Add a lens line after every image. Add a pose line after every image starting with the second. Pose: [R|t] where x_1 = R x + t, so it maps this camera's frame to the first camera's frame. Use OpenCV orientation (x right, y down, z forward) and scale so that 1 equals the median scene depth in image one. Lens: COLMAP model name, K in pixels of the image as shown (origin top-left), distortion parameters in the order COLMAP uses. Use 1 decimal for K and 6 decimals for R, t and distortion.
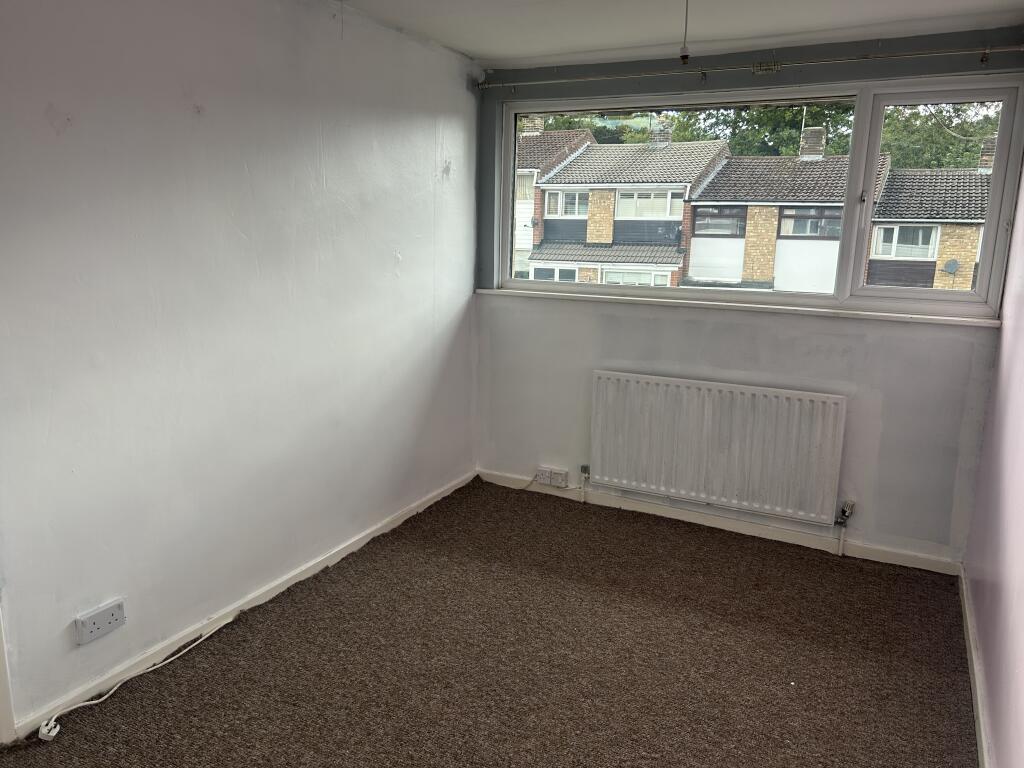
lens RADIAL K [[762.7, 0, 512.0], [0, 762.7, 384.0], [0, 0, 1]] dist [-0.002579, 0.000860]
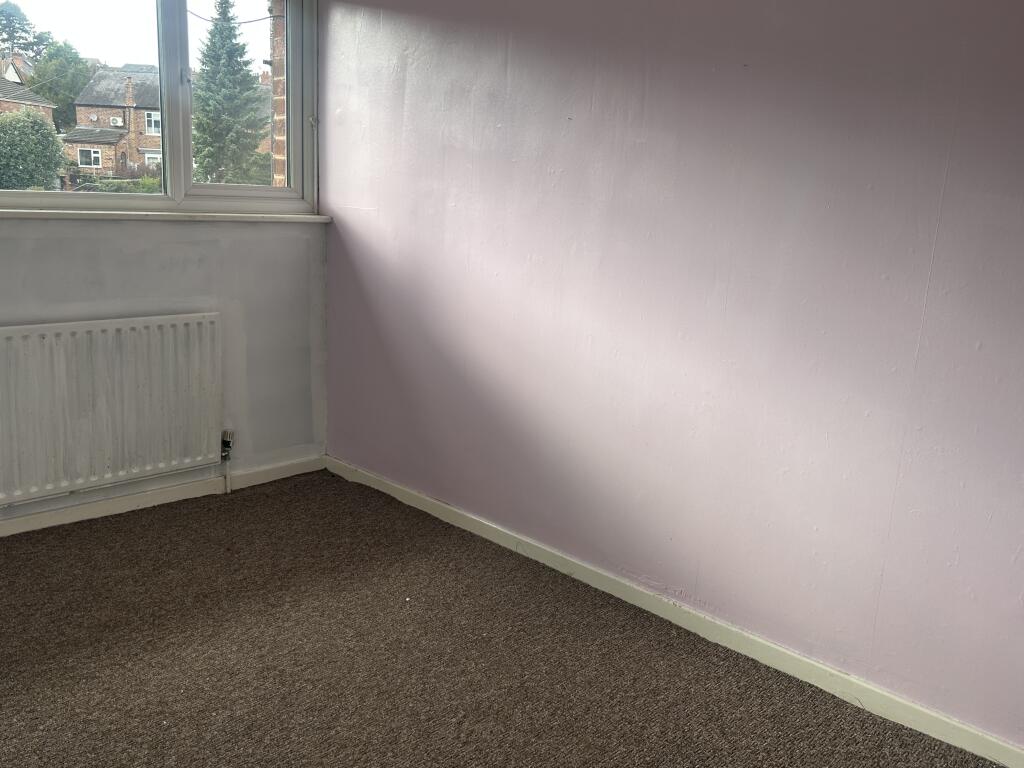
lens RADIAL K [[941.7, 0, 512.0], [0, 941.7, 384.0], [0, 0, 1]] dist [0.005804, 0.005379]
pose [[0.262936, -0.216977, 0.940099, -0.485327], [0.129413, 0.973511, 0.188493, -0.061242], [-0.956095, 0.072099, 0.284050, 0.367992]]
